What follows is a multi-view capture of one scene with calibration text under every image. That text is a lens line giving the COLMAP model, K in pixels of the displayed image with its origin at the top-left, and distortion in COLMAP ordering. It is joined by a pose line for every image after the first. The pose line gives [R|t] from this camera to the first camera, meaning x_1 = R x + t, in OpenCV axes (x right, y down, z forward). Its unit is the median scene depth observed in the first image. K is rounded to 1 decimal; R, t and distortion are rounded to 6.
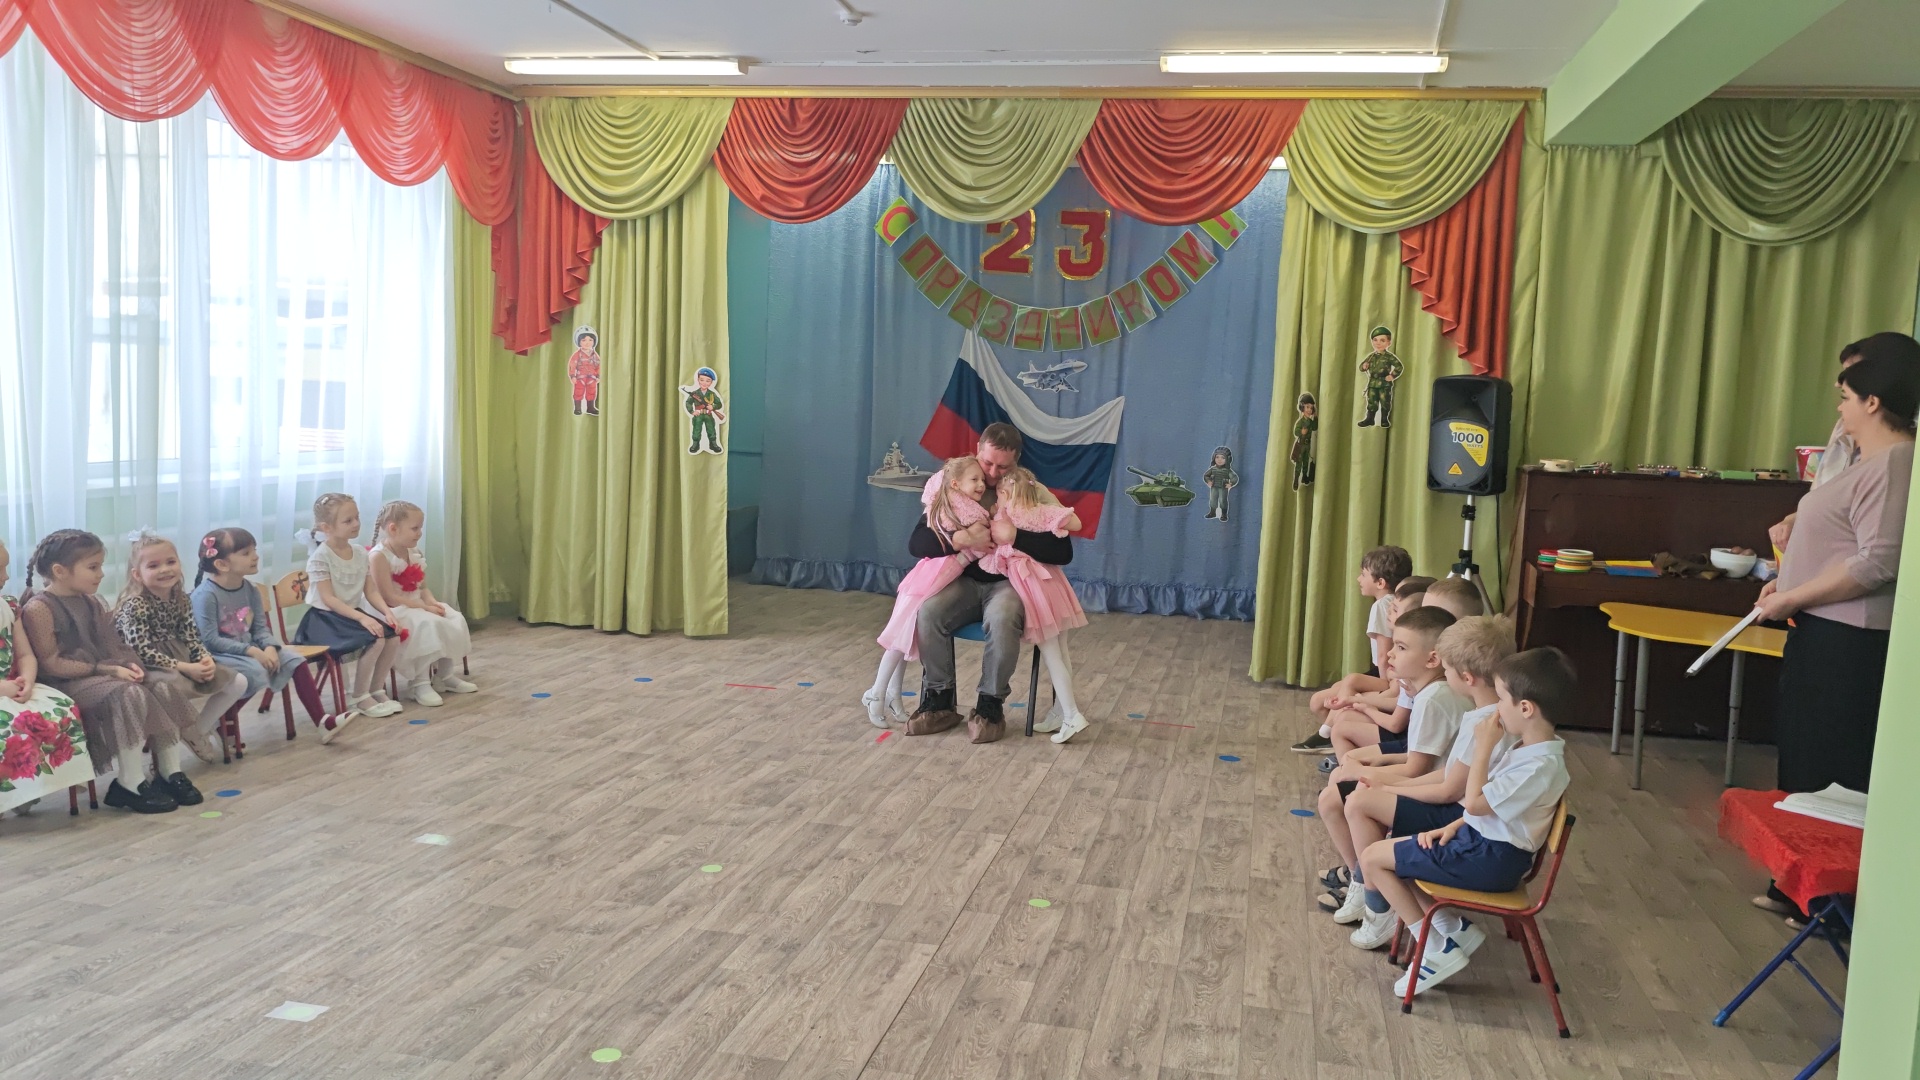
lens RADIAL K [[1465.7, 0, 953.7], [0, 1465.7, 556.1], [0, 0, 1]] dist [0.113552, -0.242293]
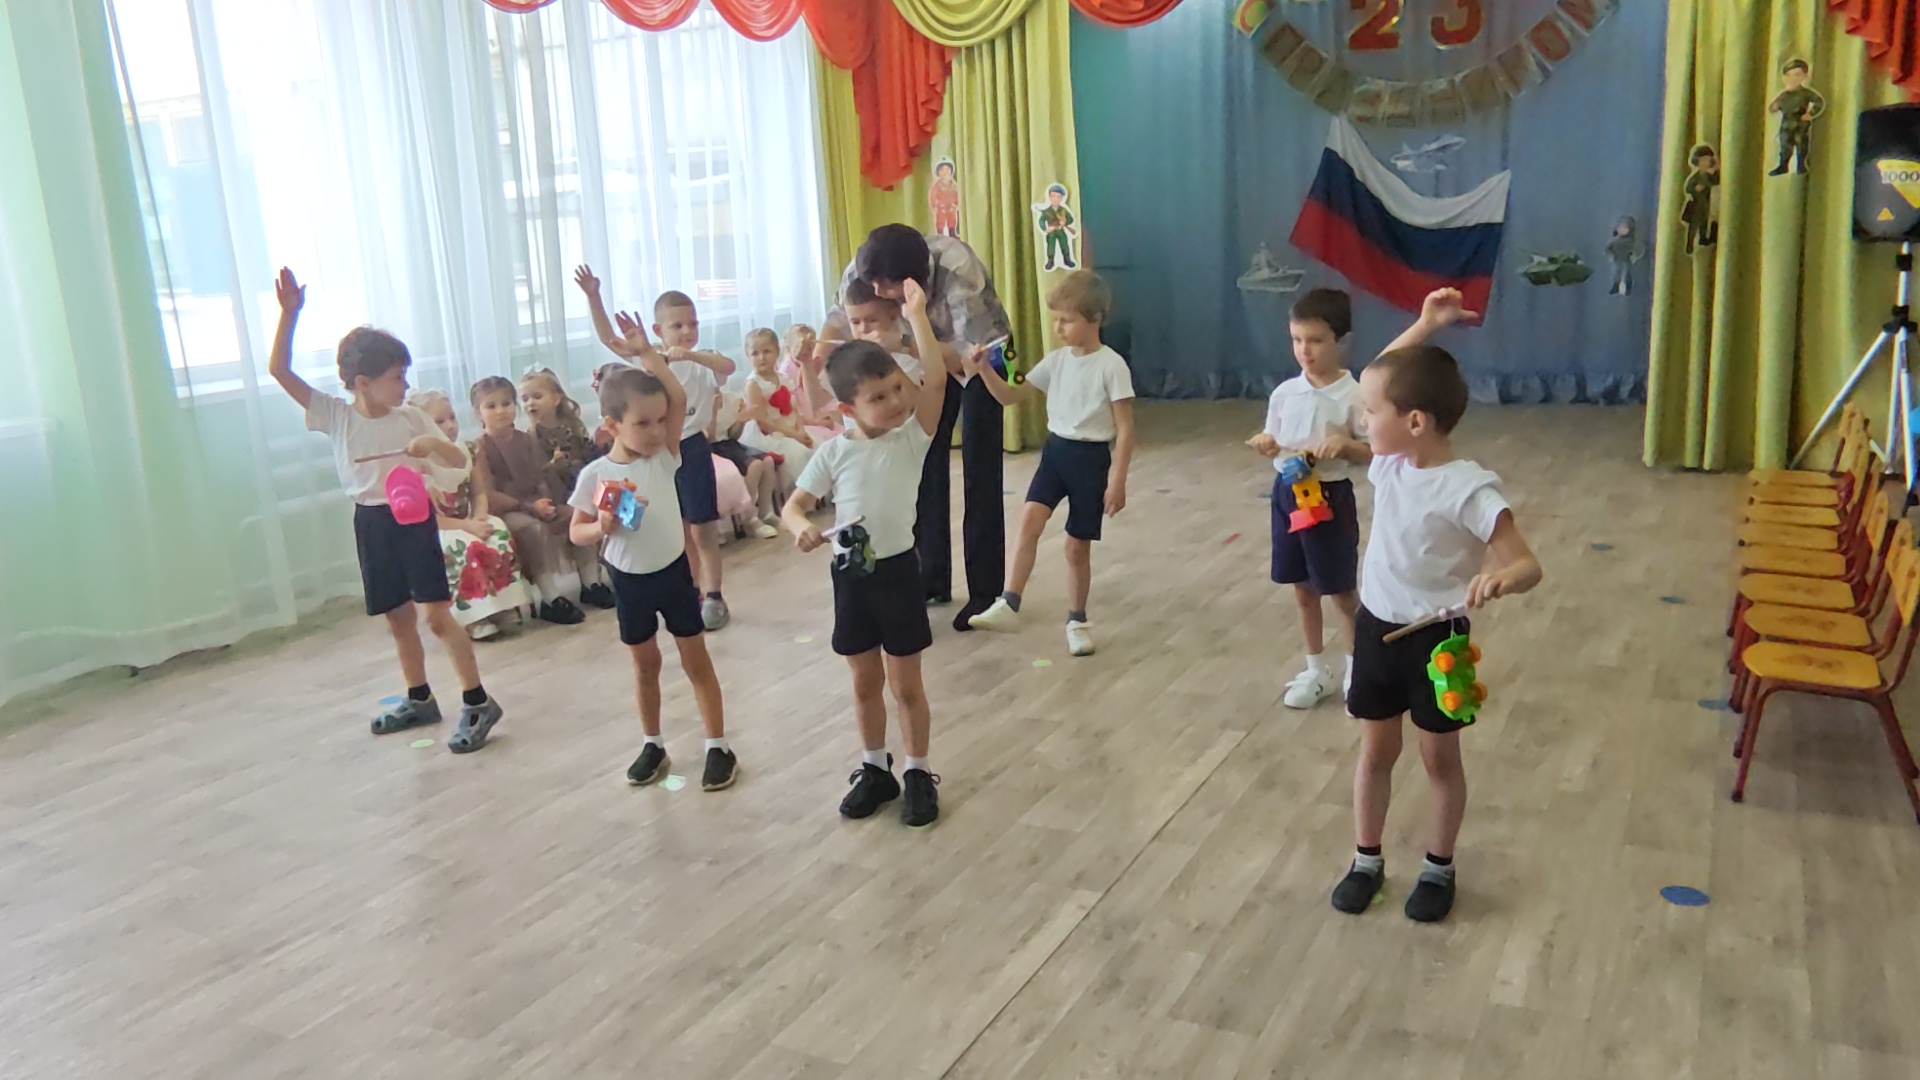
lens RADIAL K [[1457.0, 0, 958.7], [0, 1457.0, 539.5], [0, 0, 1]] dist [-0.023699, 0.030288]
pose [[0.958107, -0.034592, -0.284312, 0.047751], [0.066253, 0.992523, 0.102510, 0.008229], [0.278641, -0.117052, 0.953236, 0.001064]]
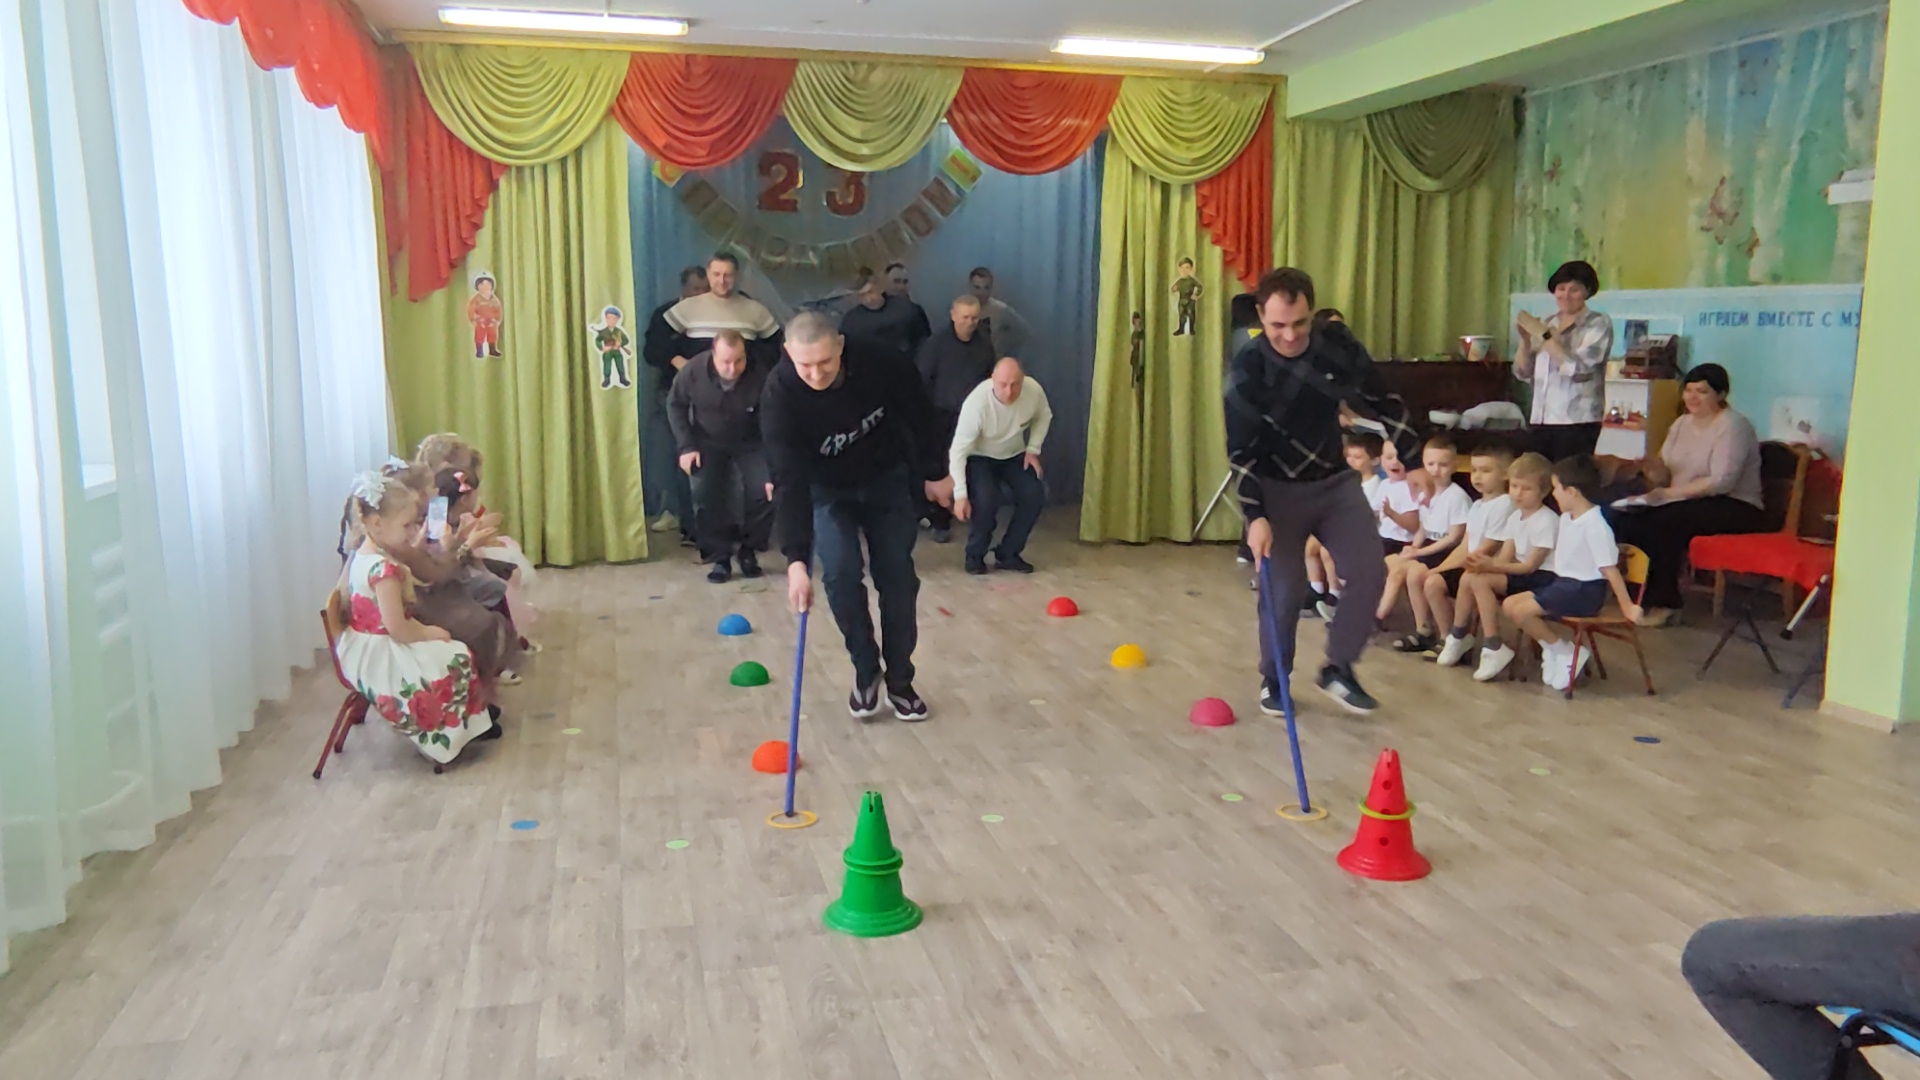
lens RADIAL K [[1435.6, 0, 957.5], [0, 1435.6, 542.2], [0, 0, 1]] dist [-0.010982, 0.004024]
pose [[0.899755, -0.103233, 0.424009, -0.447095], [0.084682, 0.994451, 0.062422, -0.003368], [-0.428100, -0.020259, 0.903504, -0.045002]]
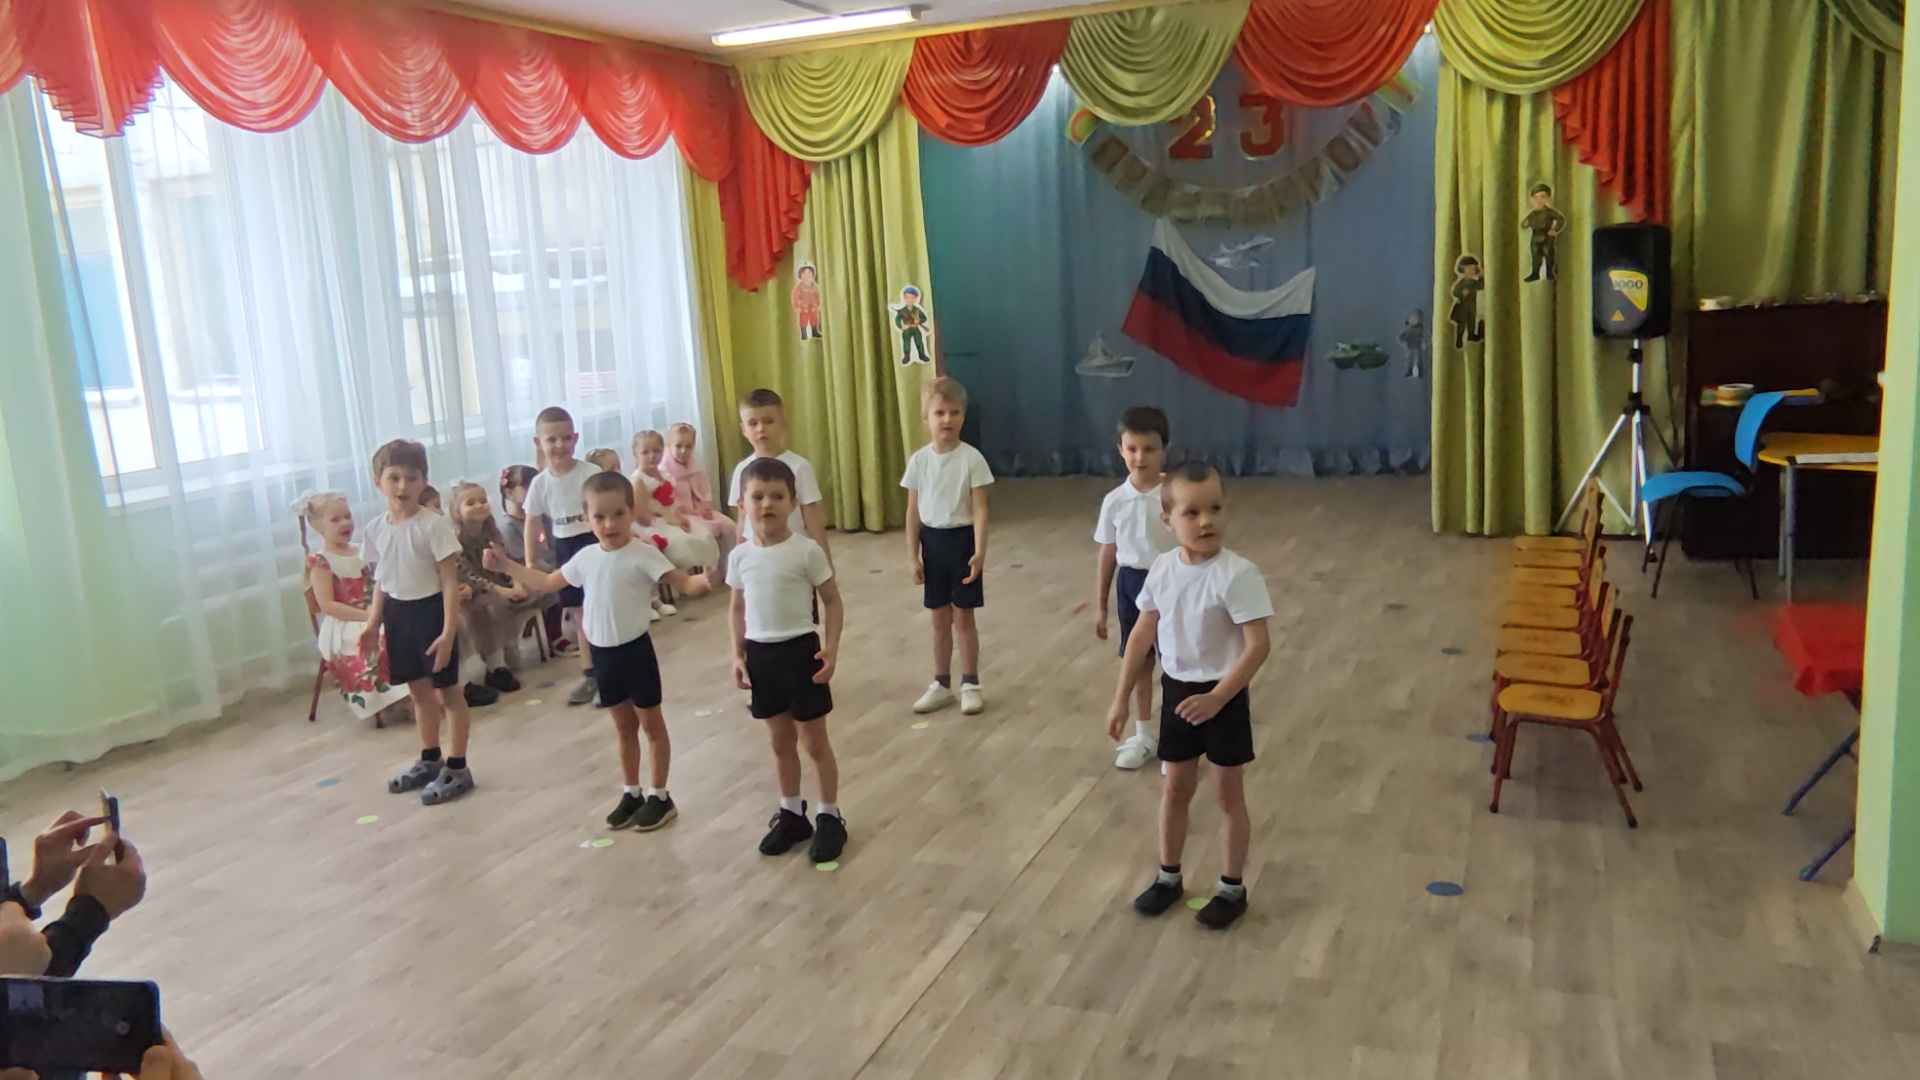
lens RADIAL K [[1457.0, 0, 958.7], [0, 1457.0, 539.5], [0, 0, 1]] dist [-0.023699, 0.030288]
pose [[0.980956, -0.072212, -0.180305, 0.056110], [0.085225, 0.994207, 0.065492, -0.008584], [0.174531, -0.079611, 0.981428, -0.089554]]
